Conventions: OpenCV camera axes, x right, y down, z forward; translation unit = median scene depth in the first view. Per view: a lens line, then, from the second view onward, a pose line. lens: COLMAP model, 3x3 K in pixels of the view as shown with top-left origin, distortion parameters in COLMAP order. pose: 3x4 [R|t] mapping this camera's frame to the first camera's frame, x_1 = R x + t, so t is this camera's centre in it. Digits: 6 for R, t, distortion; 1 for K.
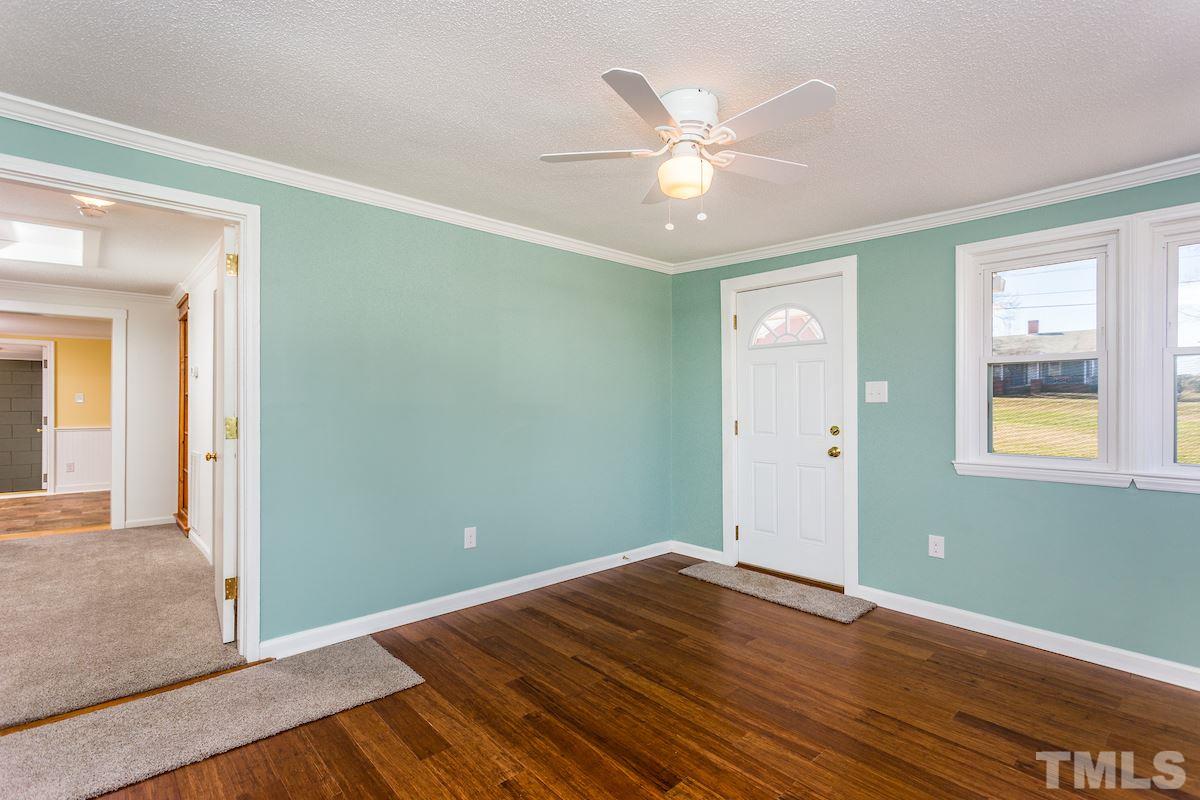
lens RADIAL K [[573.9, 0, 600.0], [0, 573.9, 400.0], [0, 0, 1]] dist [0.002384, 0.000160]
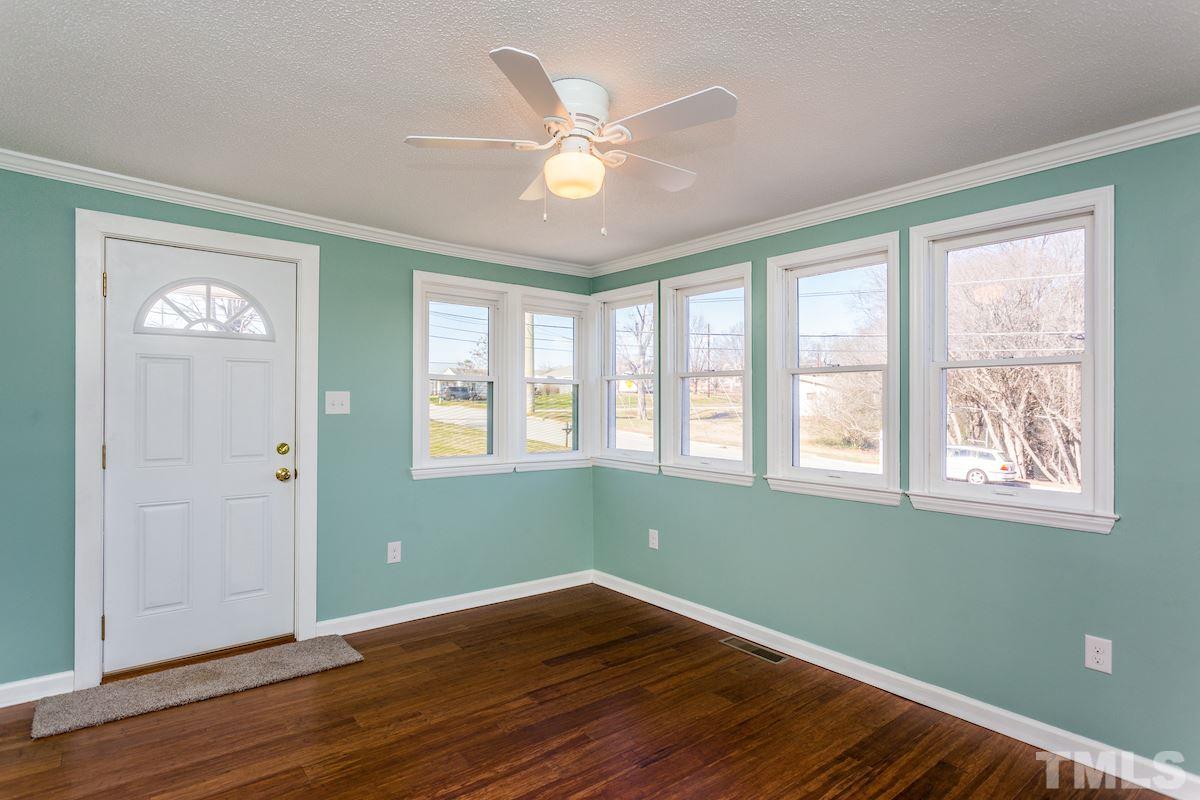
lens RADIAL K [[617.8, 0, 600.0], [0, 617.8, 400.0], [0, 0, 1]] dist [0.000499, 0.000734]
pose [[0.059395, 0.007938, 0.998203, -0.565444], [-0.009394, 0.999929, -0.007392, -0.018155], [-0.998190, -0.008938, 0.059465, 0.621902]]
